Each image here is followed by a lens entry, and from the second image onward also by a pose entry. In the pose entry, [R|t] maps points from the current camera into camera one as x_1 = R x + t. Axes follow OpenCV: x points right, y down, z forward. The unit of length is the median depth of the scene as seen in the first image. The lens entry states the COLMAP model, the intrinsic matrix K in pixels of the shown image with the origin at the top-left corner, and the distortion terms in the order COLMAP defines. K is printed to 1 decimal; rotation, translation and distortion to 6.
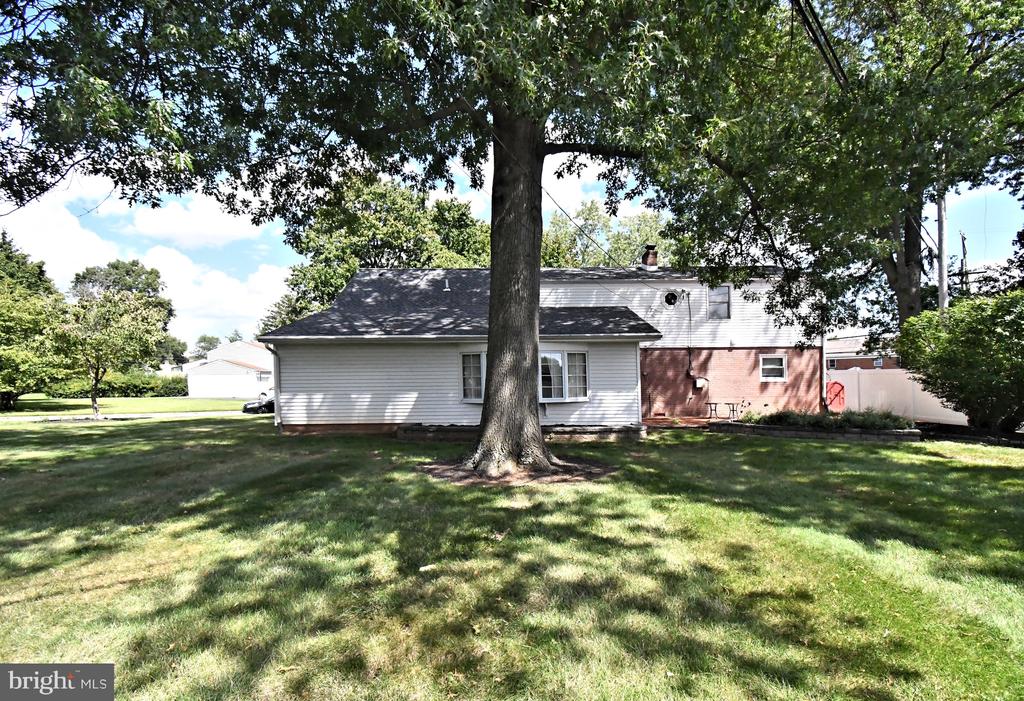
lens RADIAL K [[563.4, 0, 512.0], [0, 563.4, 350.5], [0, 0, 1]] dist [-0.000211, -0.000308]
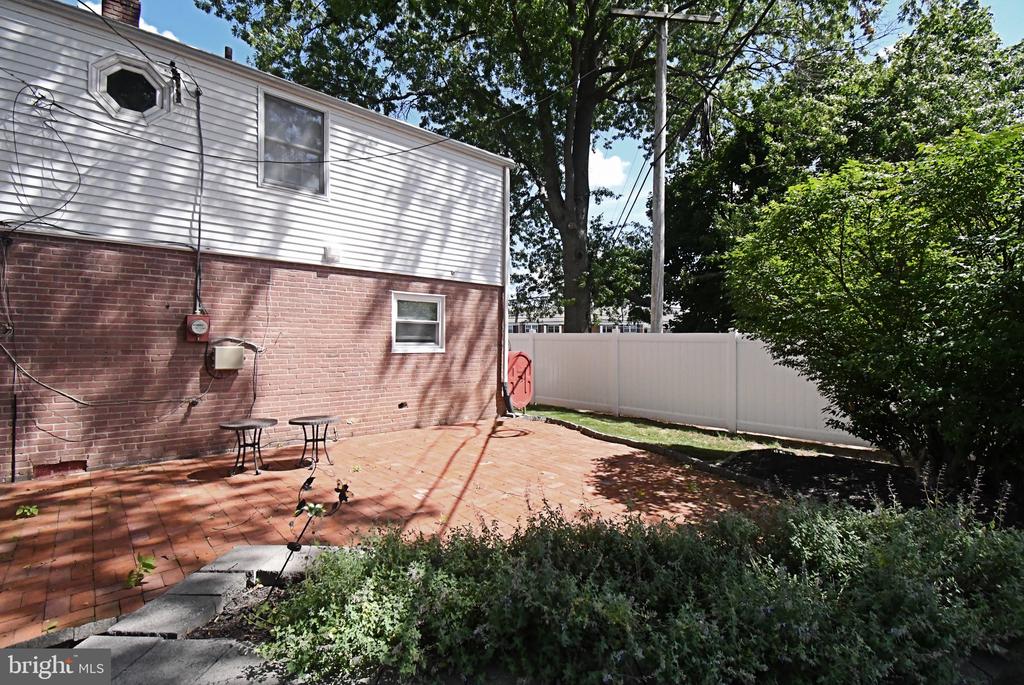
lens RADIAL K [[448.3, 0, 512.0], [0, 448.3, 342.5], [0, 0, 1]] dist [0.000999, 0.000042]
pose [[0.778735, 0.013176, 0.627214, 0.296017], [-0.045812, 0.998305, 0.035907, 0.030594], [-0.625678, -0.056695, 0.778018, 0.672272]]
